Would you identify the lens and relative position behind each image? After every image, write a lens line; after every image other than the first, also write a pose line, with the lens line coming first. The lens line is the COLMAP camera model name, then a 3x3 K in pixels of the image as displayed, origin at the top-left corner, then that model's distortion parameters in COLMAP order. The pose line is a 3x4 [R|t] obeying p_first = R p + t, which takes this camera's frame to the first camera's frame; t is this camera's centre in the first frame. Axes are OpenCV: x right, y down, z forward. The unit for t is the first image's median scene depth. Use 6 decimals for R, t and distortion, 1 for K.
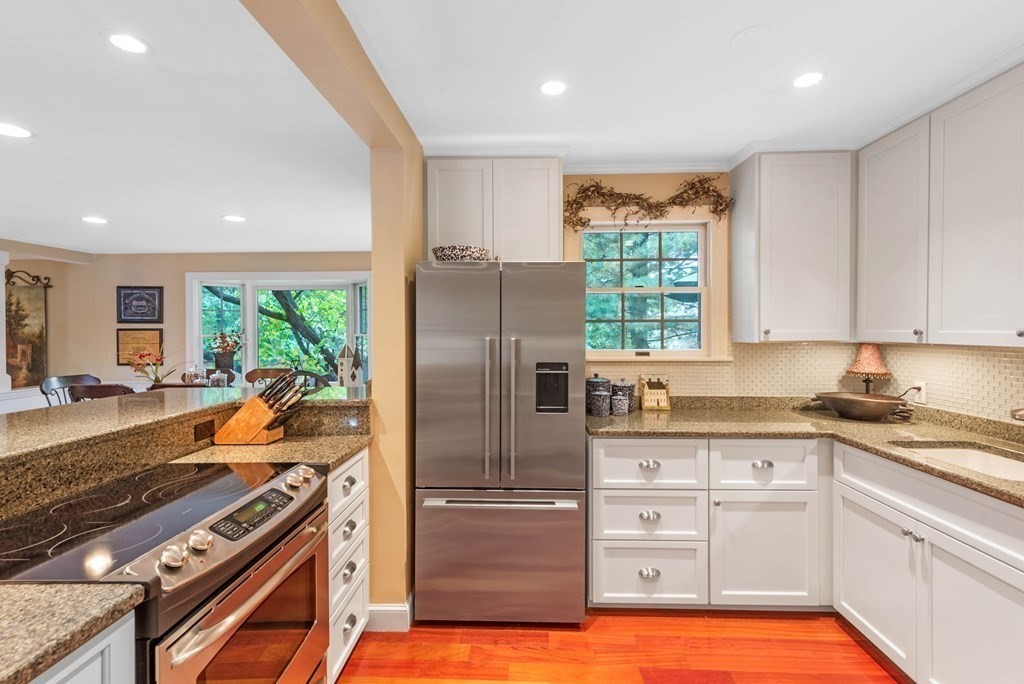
lens RADIAL K [[459.5, 0, 508.6], [0, 459.5, 332.3], [0, 0, 1]] dist [0.007546, -0.000453]
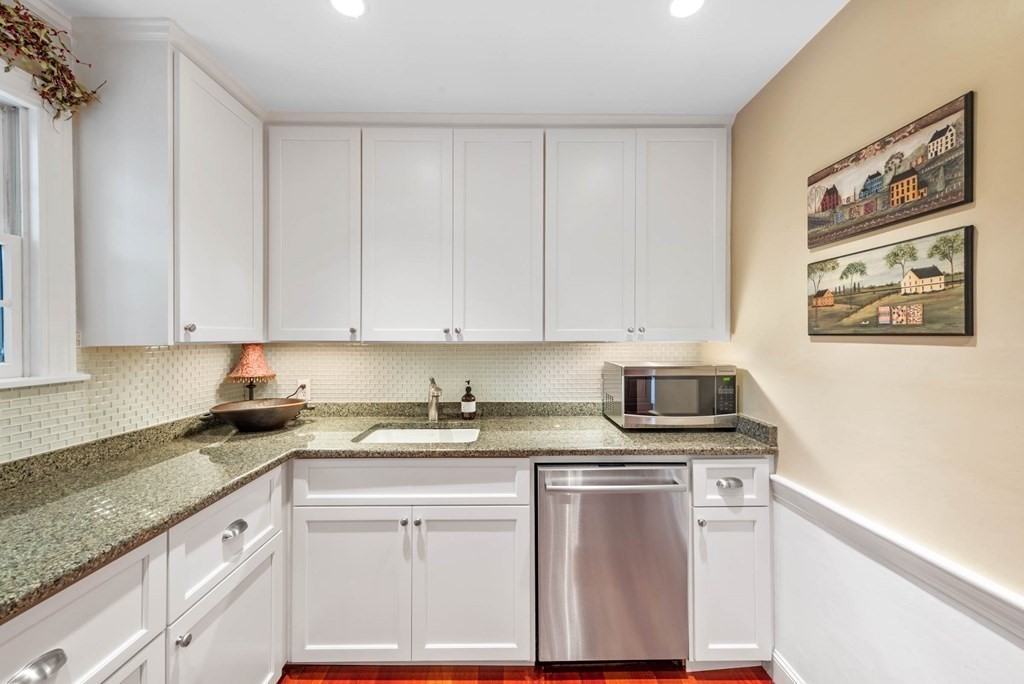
lens RADIAL K [[403.9, 0, 511.5], [0, 403.9, 336.3], [0, 0, 1]] dist [0.008555, -0.000699]
pose [[-0.044909, 0.004783, 0.998980, -0.037136], [0.006576, 0.999968, -0.004492, 0.016278], [-0.998969, 0.006367, -0.044939, 0.553293]]
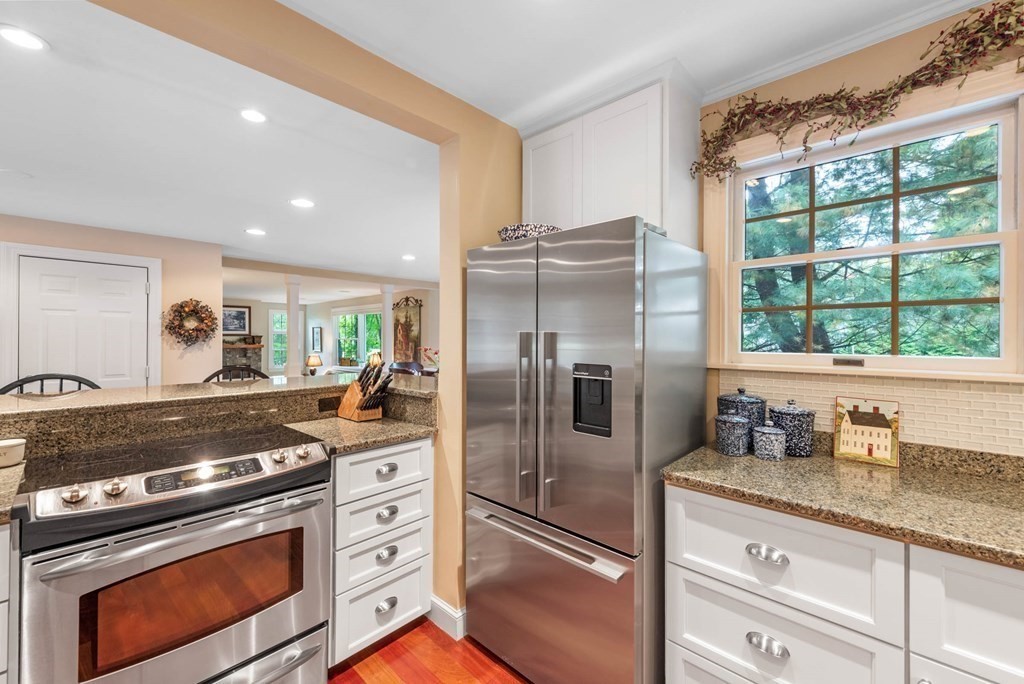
lens RADIAL K [[415.5, 0, 512.9], [0, 415.5, 335.8], [0, 0, 1]] dist [0.003272, -0.001549]
pose [[0.747335, 0.000308, -0.664448, 0.364699], [-0.006663, 0.999953, -0.007030, 0.022303], [0.664414, 0.009681, 0.747302, 0.360635]]
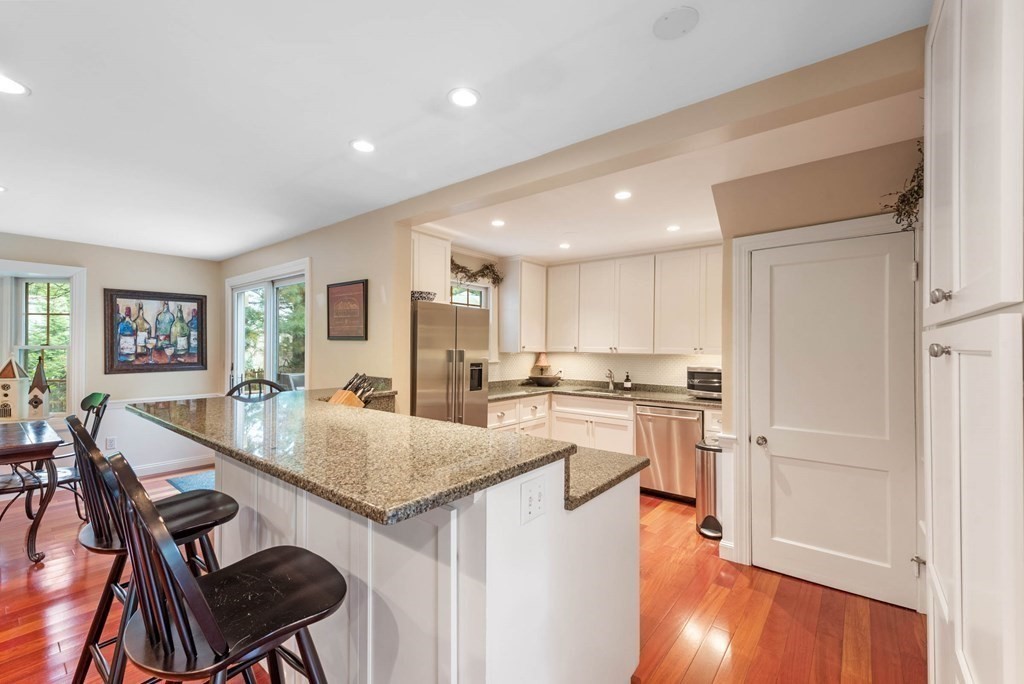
lens RADIAL K [[415.5, 0, 507.5], [0, 415.5, 343.5], [0, 0, 1]] dist [0.003272, -0.001549]
pose [[0.604728, 0.014843, 0.796294, -0.952234], [-0.007628, 0.999888, -0.012845, 0.007794], [-0.796396, 0.001693, 0.604773, -0.074810]]
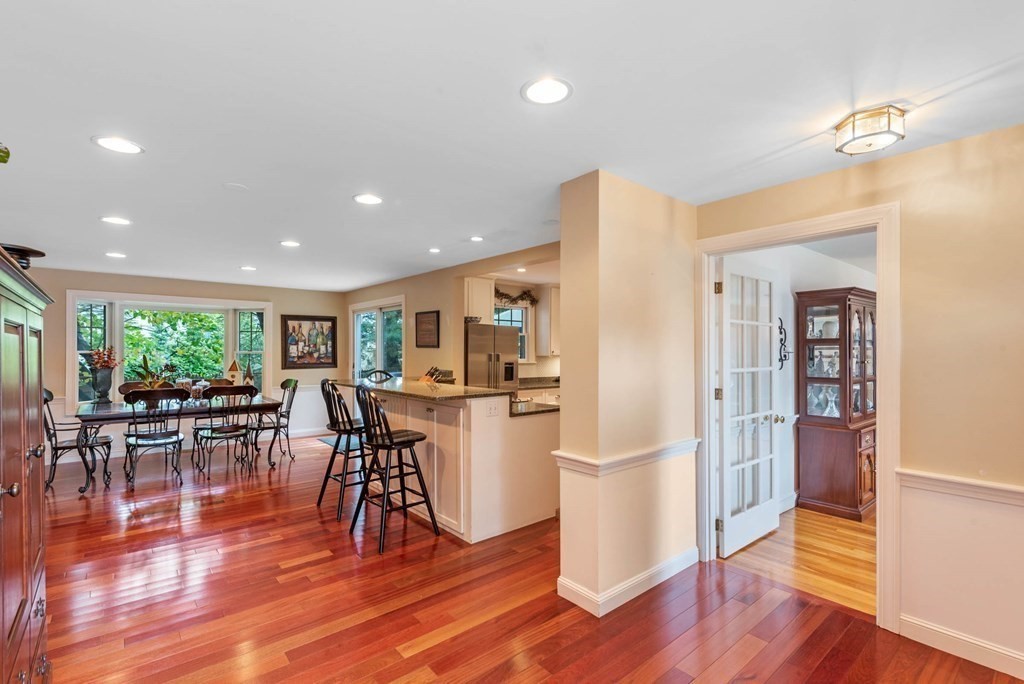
lens RADIAL K [[457.4, 0, 501.6], [0, 457.4, 349.1], [0, 0, 1]] dist [-0.003975, -0.000168]
pose [[0.757641, 0.011423, 0.652572, -1.428941], [-0.007506, 0.999933, -0.008789, 0.008487], [-0.652629, 0.001761, 0.757676, -0.858407]]
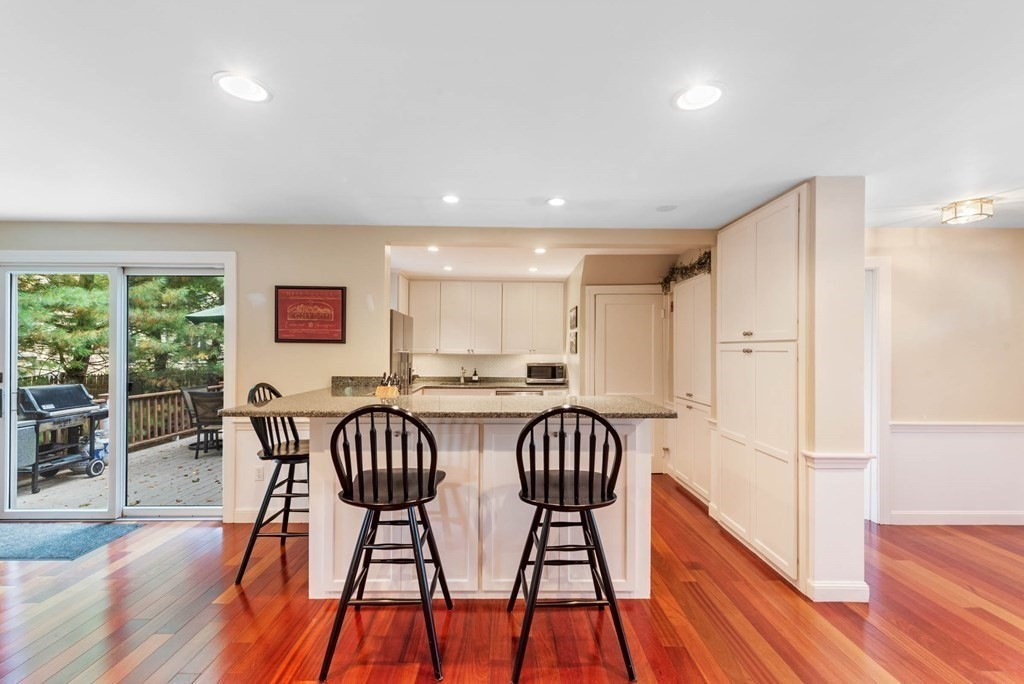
lens RADIAL K [[415.5, 0, 494.2], [0, 415.5, 351.1], [0, 0, 1]] dist [0.003272, -0.001549]
pose [[-0.009140, 0.003579, 0.999952, -1.556509], [-0.003433, 0.999988, -0.003610, 0.013520], [-0.999952, -0.003466, -0.009128, 0.520381]]
